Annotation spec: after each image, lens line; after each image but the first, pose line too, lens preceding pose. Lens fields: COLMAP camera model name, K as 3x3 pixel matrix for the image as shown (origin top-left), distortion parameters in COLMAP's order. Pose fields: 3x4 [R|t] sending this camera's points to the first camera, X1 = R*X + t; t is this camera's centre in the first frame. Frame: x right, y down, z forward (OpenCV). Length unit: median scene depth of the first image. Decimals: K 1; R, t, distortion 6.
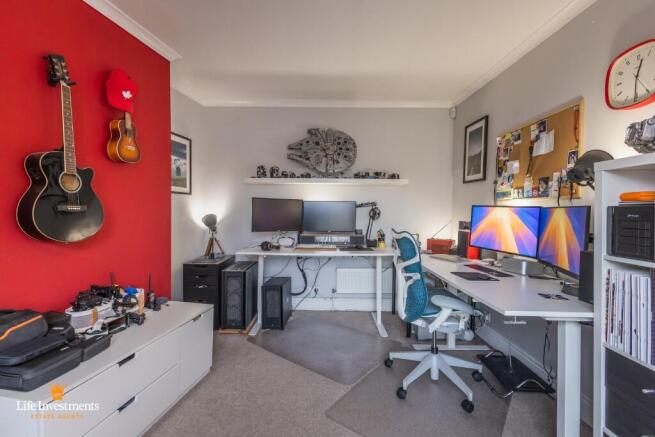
lens RADIAL K [[294.4, 0, 326.1], [0, 294.4, 222.6], [0, 0, 1]] dist [0.002777, 0.000126]
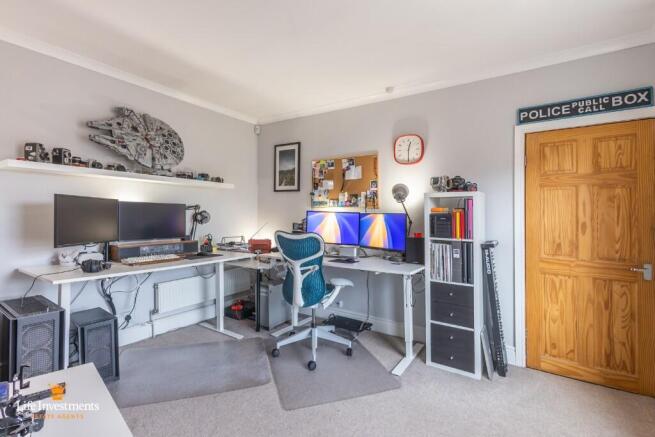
lens RADIAL K [[301.8, 0, 324.1], [0, 301.8, 214.8], [0, 0, 1]] dist [0.002299, -0.000265]
pose [[0.571820, -0.000094, 0.820379, -0.532928], [0.026420, 0.999483, -0.018301, -0.013581], [-0.819954, 0.032139, 0.571527, 0.165316]]
